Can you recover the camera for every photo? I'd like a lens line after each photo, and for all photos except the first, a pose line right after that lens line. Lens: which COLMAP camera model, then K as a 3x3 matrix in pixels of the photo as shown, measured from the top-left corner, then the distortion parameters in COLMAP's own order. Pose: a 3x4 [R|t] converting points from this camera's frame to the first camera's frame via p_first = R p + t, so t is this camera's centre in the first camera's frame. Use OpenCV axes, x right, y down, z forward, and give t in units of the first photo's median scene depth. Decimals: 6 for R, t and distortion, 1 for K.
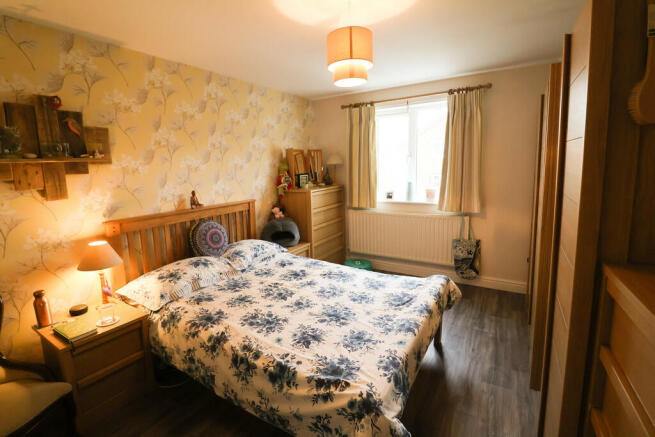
lens RADIAL K [[301.1, 0, 321.8], [0, 301.1, 207.3], [0, 0, 1]] dist [0.000020, -0.012693]
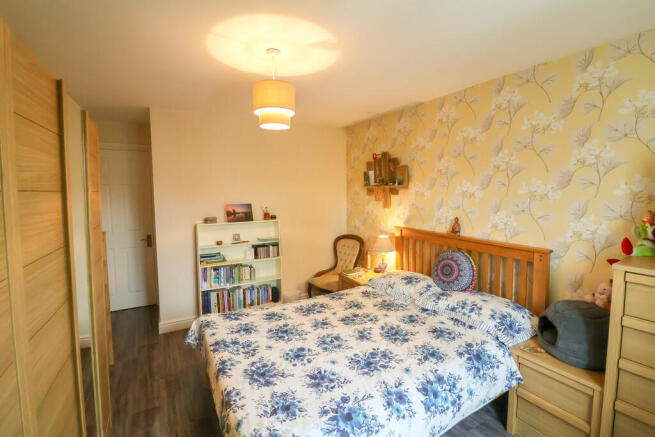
lens RADIAL K [[301.1, 0, 321.8], [0, 301.1, 207.3], [0, 0, 1]] dist [0.000020, -0.012693]
pose [[-0.489595, 0.075888, -0.868641, 0.731331], [-0.114292, 0.982025, 0.150212, -0.215265], [0.864427, 0.172822, -0.472121, 1.267161]]
